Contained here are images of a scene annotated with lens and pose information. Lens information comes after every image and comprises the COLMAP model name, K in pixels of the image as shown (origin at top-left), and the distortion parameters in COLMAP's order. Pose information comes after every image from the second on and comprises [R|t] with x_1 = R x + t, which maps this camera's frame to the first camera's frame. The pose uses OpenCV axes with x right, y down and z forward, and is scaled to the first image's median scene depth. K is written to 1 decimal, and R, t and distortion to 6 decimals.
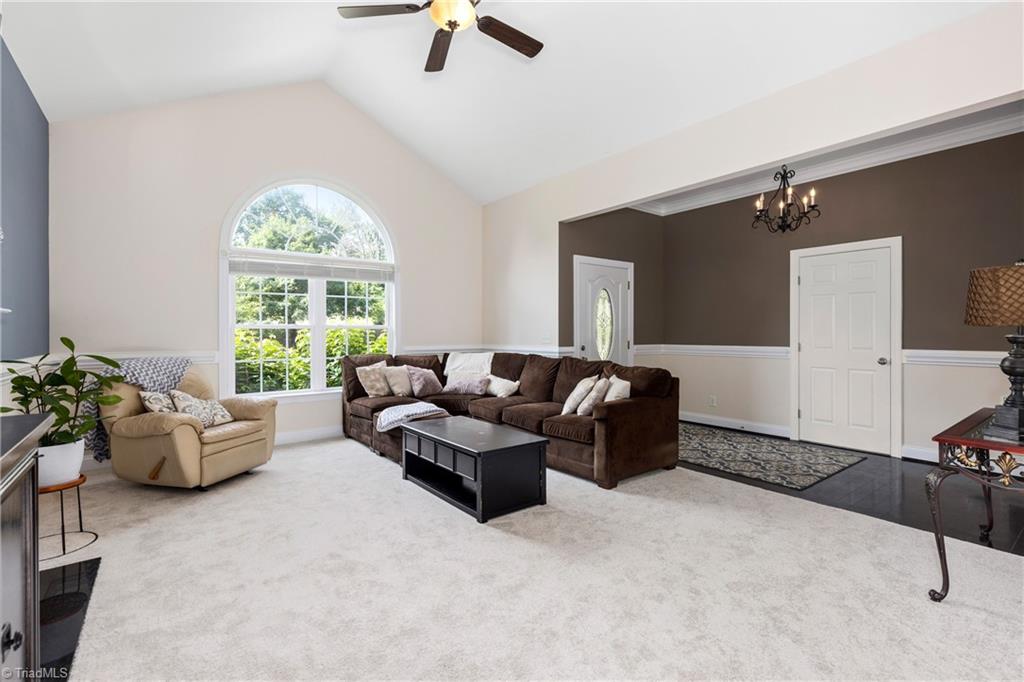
lens RADIAL K [[465.6, 0, 512.6], [0, 465.6, 331.8], [0, 0, 1]] dist [0.001463, 0.000274]
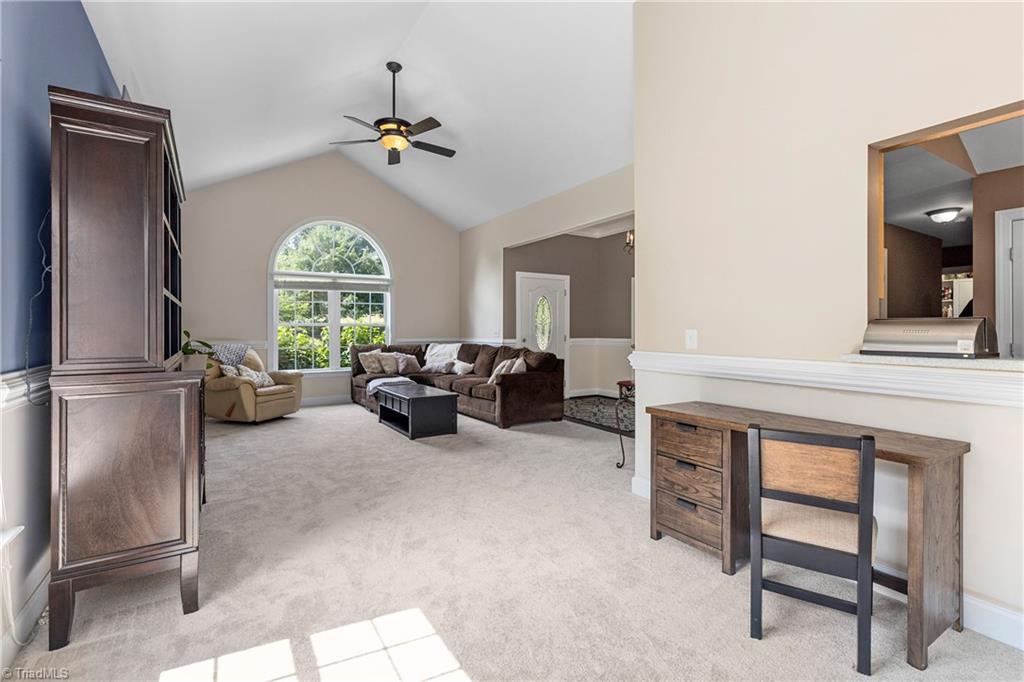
lens RADIAL K [[466.0, 0, 513.6], [0, 466.0, 327.0], [0, 0, 1]] dist [0.000276, -0.000002]
pose [[0.996168, -0.000279, -0.087460, 0.261054], [-0.000075, 0.999992, -0.004042, 0.002373], [0.087461, 0.004033, 0.996160, -0.381855]]
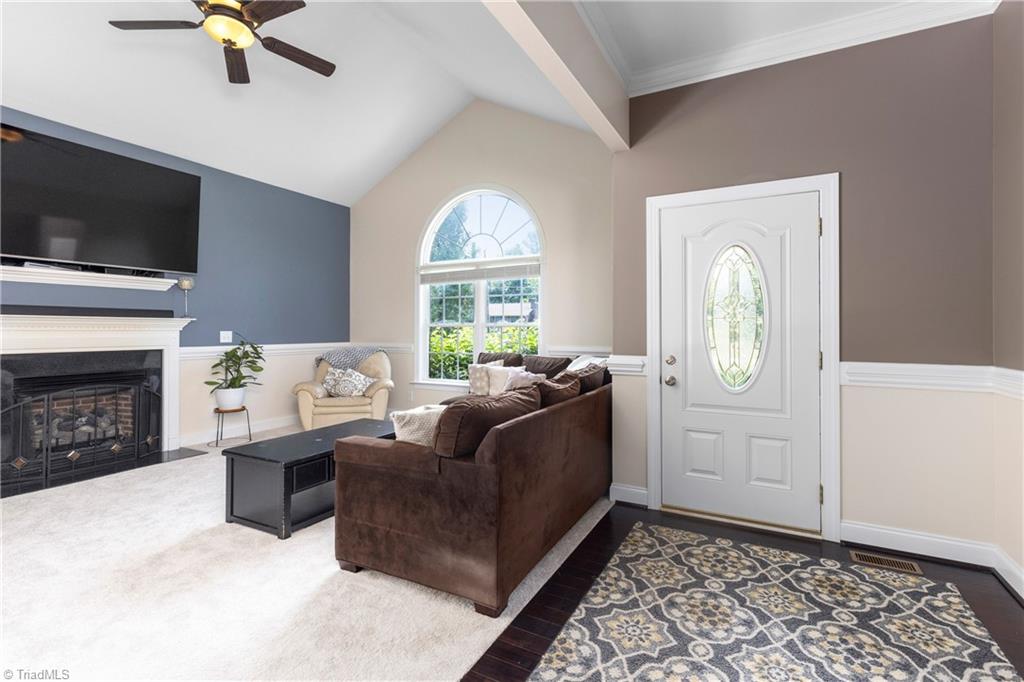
lens RADIAL K [[466.0, 0, 513.6], [0, 466.0, 327.0], [0, 0, 1]] dist [0.000276, -0.000002]
pose [[0.418857, 0.000941, -0.908052, 0.635212], [0.004028, 0.999988, 0.002894, -0.008565], [0.908043, -0.004870, 0.418848, 0.647078]]
